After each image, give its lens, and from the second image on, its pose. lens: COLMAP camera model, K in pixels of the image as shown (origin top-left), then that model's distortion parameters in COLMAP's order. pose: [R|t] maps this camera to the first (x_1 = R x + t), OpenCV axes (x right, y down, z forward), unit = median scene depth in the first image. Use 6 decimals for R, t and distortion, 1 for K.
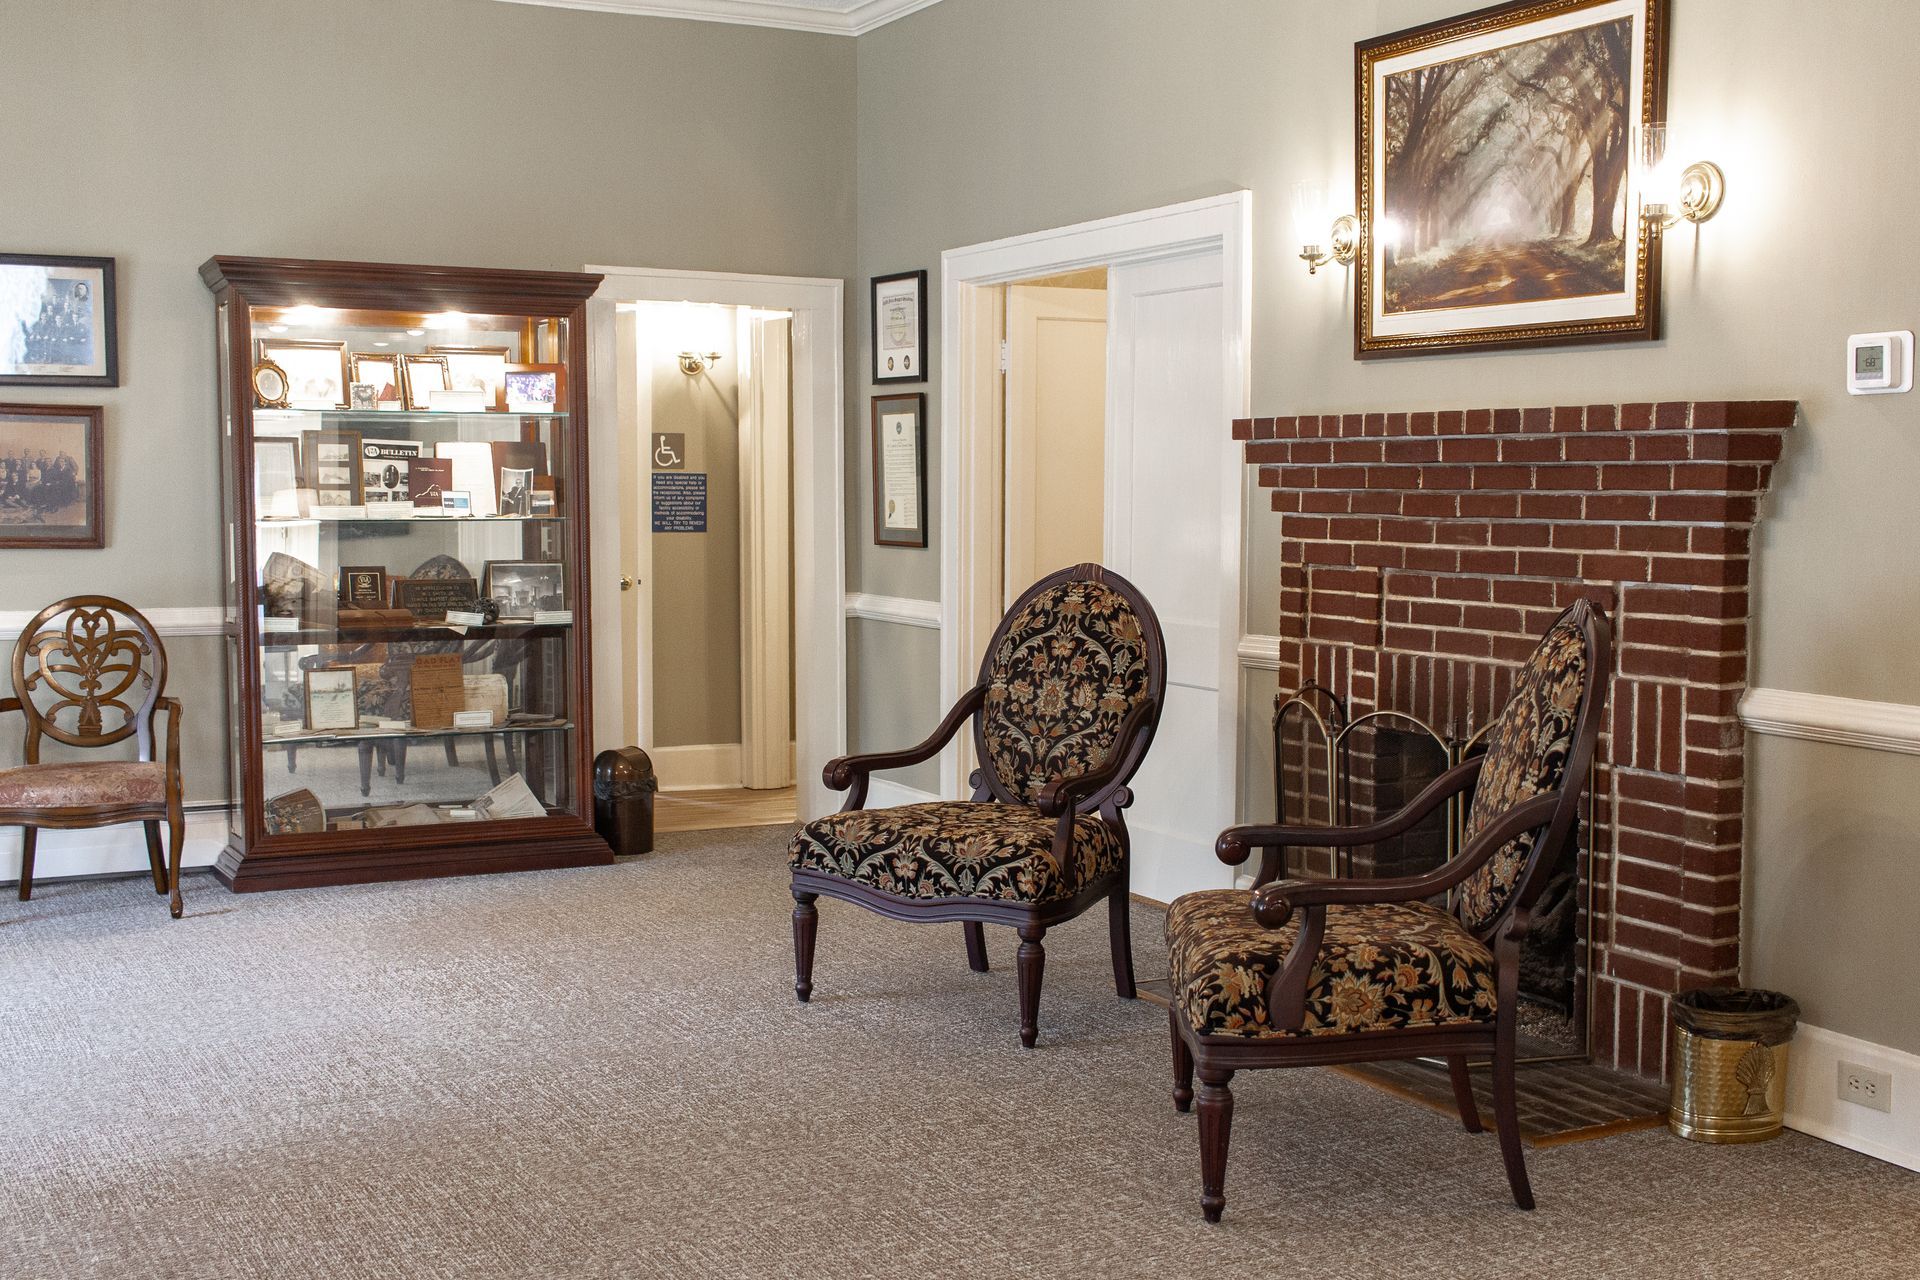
lens RADIAL K [[2163.2, 0, 971.3], [0, 2163.2, 646.0], [0, 0, 1]] dist [0.007002, 0.013809]
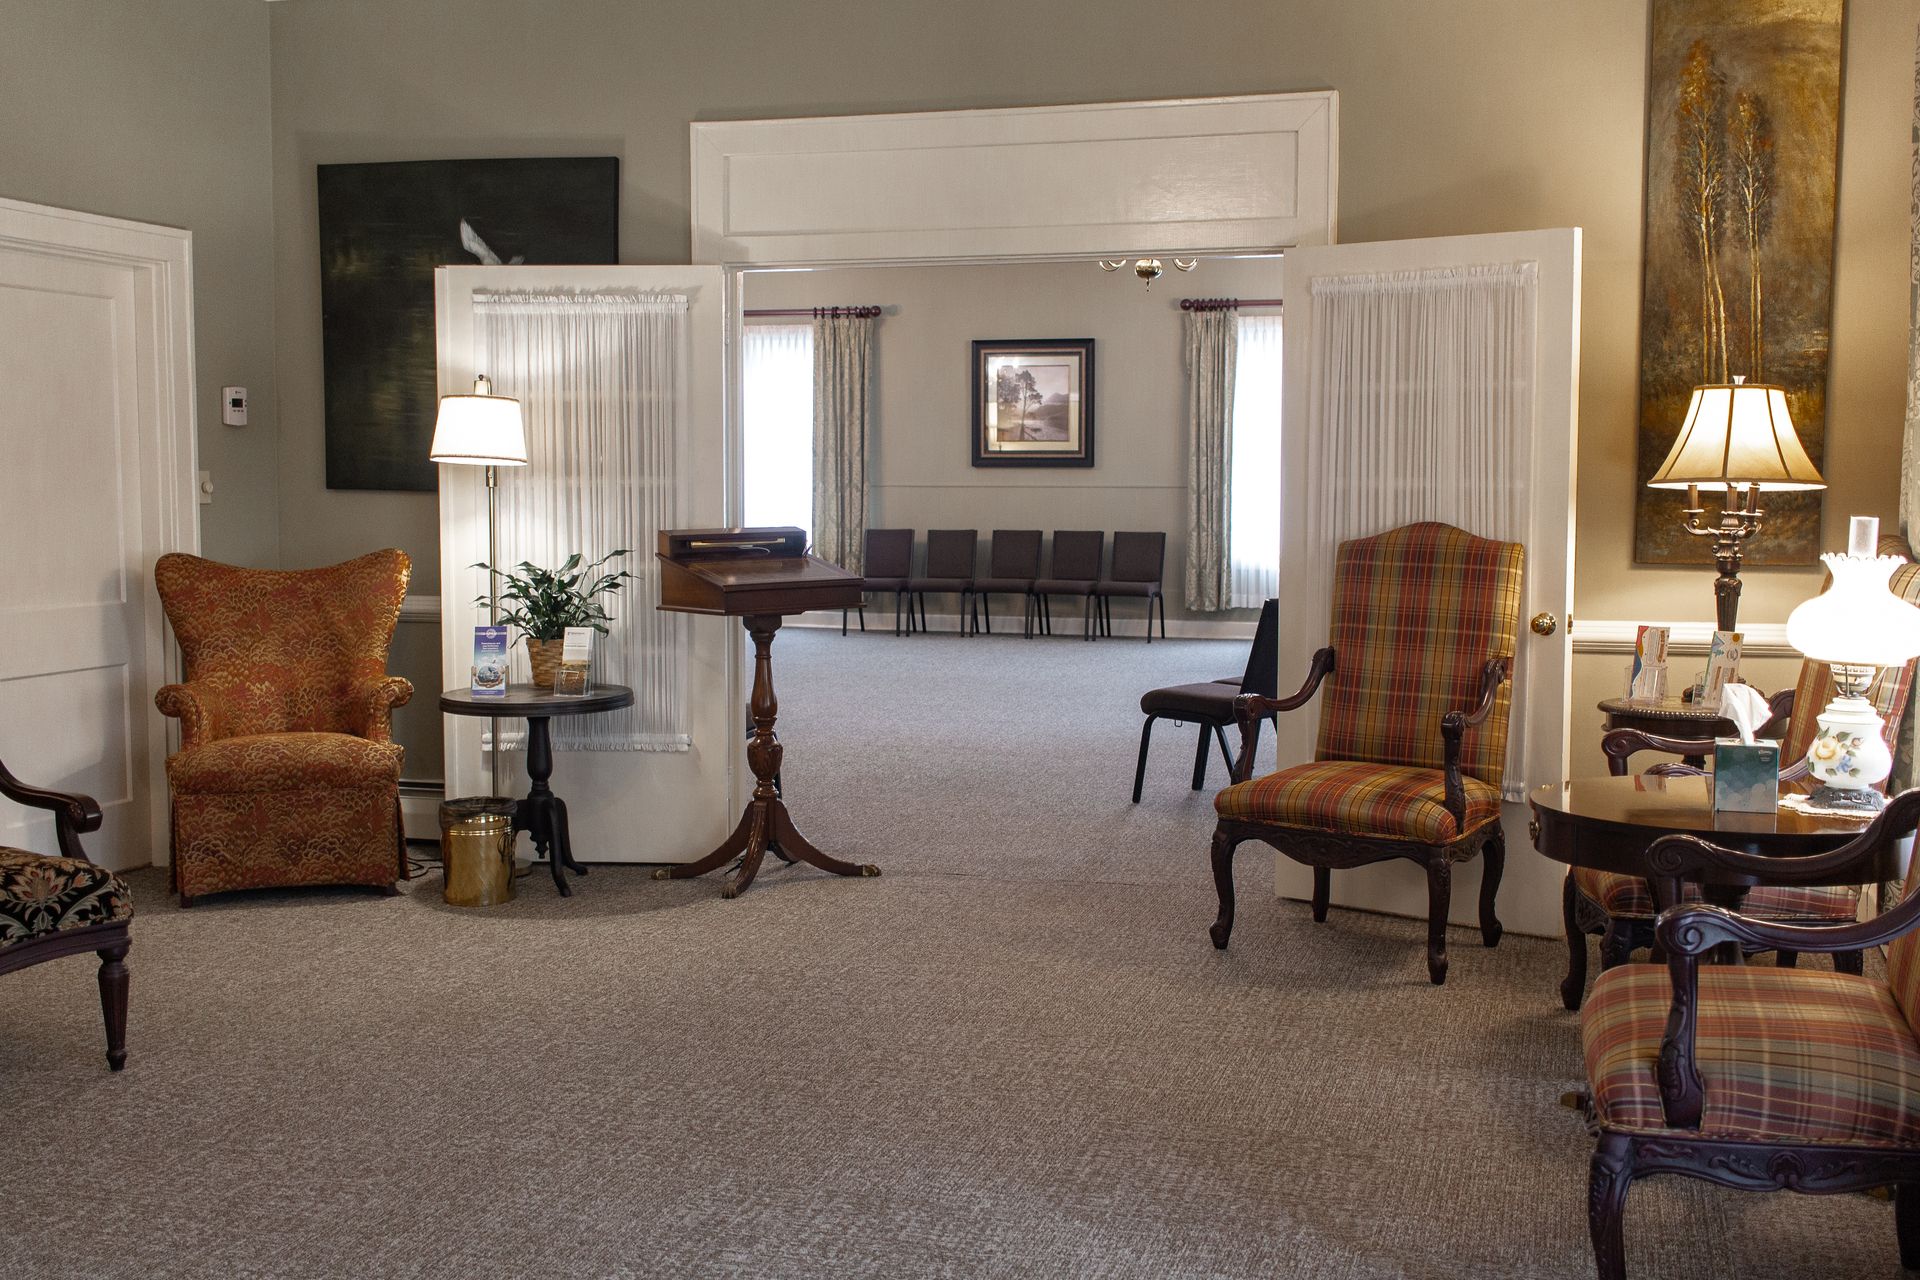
lens RADIAL K [[2101.8, 0, 970.1], [0, 2101.8, 657.6], [0, 0, 1]] dist [0.007394, 0.006028]
pose [[-0.711554, -0.069921, 0.699143, -1.115032], [0.040756, 0.989254, 0.140414, -0.125811], [-0.701448, 0.128406, -0.701058, 1.531602]]
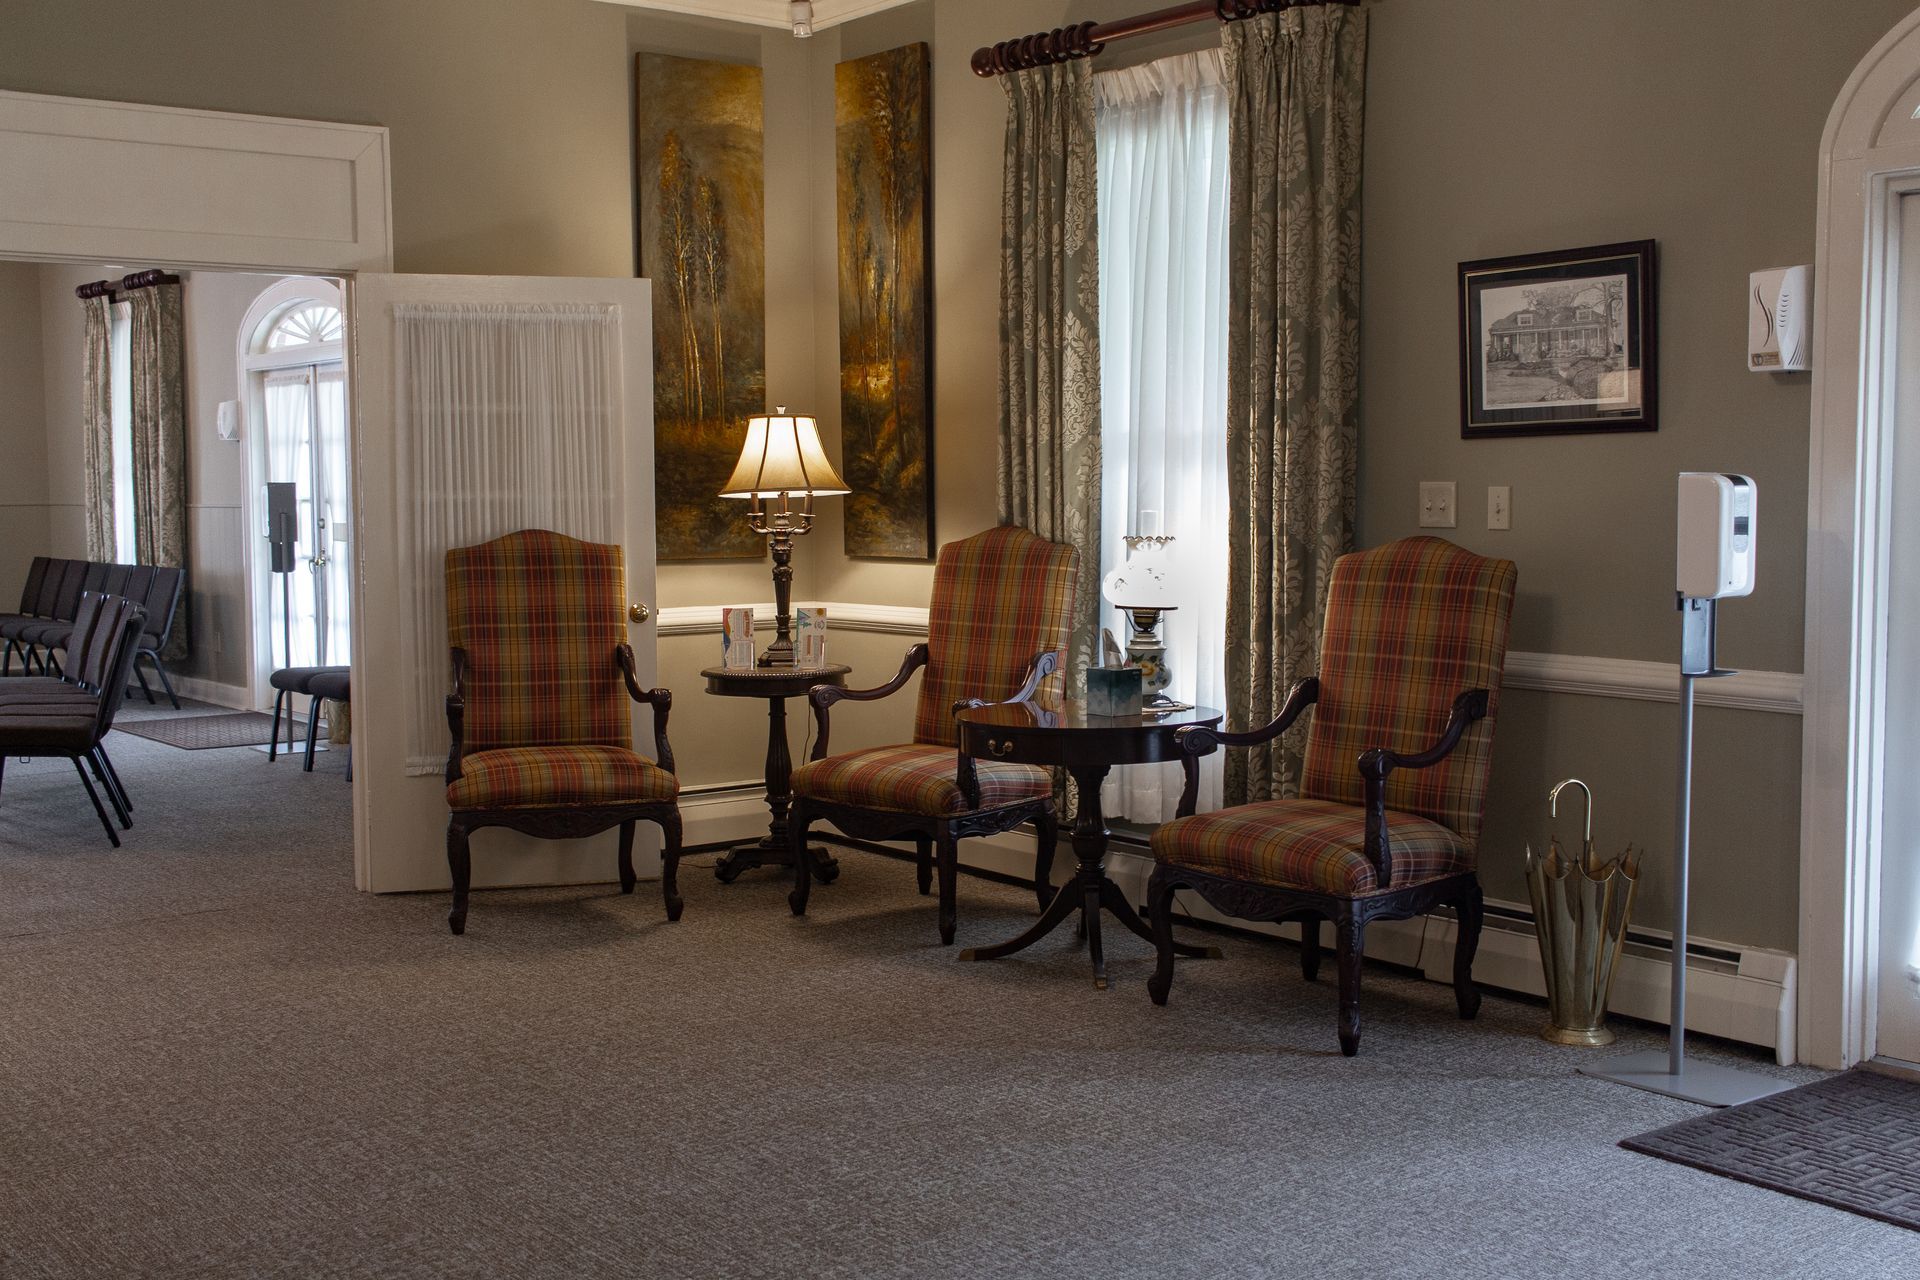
lens RADIAL K [[2163.2, 0, 971.3], [0, 2163.2, 646.0], [0, 0, 1]] dist [0.007002, 0.013809]
pose [[-0.985851, 0.012028, -0.167191, -0.270777], [-0.011849, 0.989927, 0.141083, -0.156166], [0.167204, 0.141068, -0.975778, 2.044104]]
